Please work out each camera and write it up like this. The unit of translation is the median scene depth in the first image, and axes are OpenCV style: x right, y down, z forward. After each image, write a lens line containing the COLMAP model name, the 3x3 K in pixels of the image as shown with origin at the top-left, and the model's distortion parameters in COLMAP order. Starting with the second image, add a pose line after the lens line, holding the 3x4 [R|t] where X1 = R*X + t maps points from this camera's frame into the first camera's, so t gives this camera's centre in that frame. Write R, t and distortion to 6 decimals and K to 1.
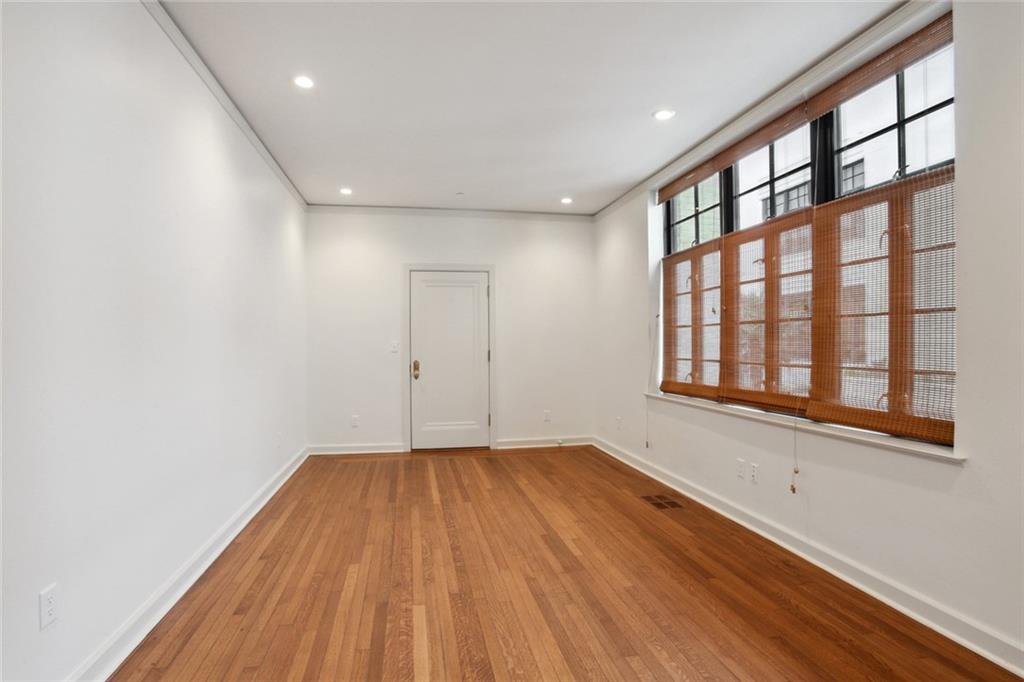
lens RADIAL K [[571.4, 0, 518.5], [0, 571.4, 344.9], [0, 0, 1]] dist [-0.037824, 0.001538]
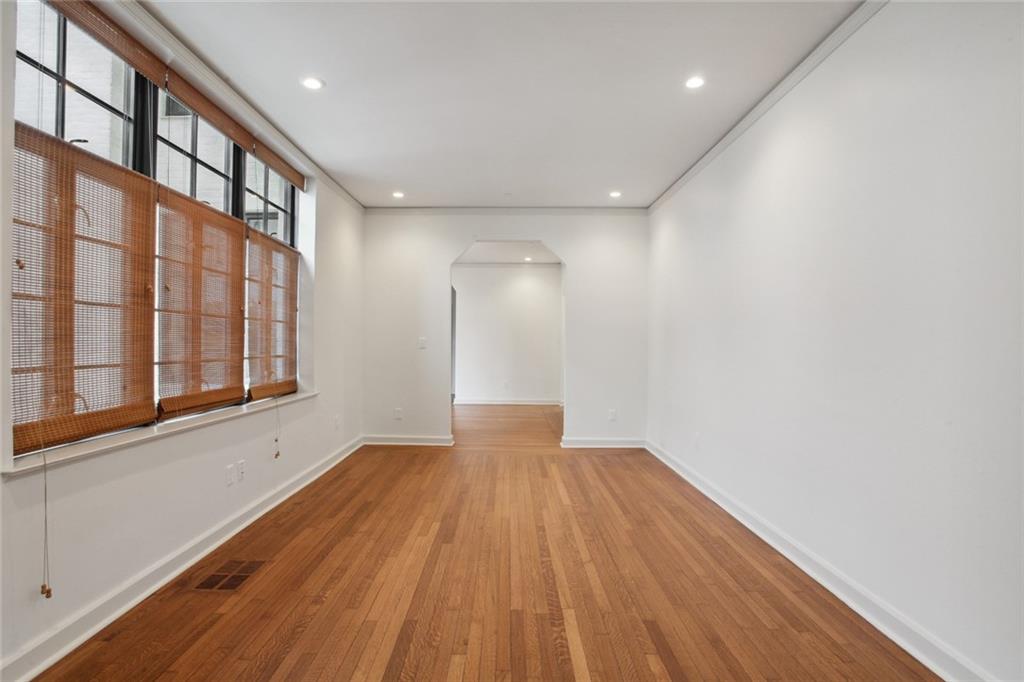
lens RADIAL K [[503.7, 0, 506.0], [0, 503.7, 340.8], [0, 0, 1]] dist [-0.002518, 0.001058]
pose [[-0.978683, -0.004758, 0.205323, -0.218140], [-0.006095, 0.999964, -0.005877, 0.004157], [-0.205288, -0.007003, -0.978677, 1.793289]]
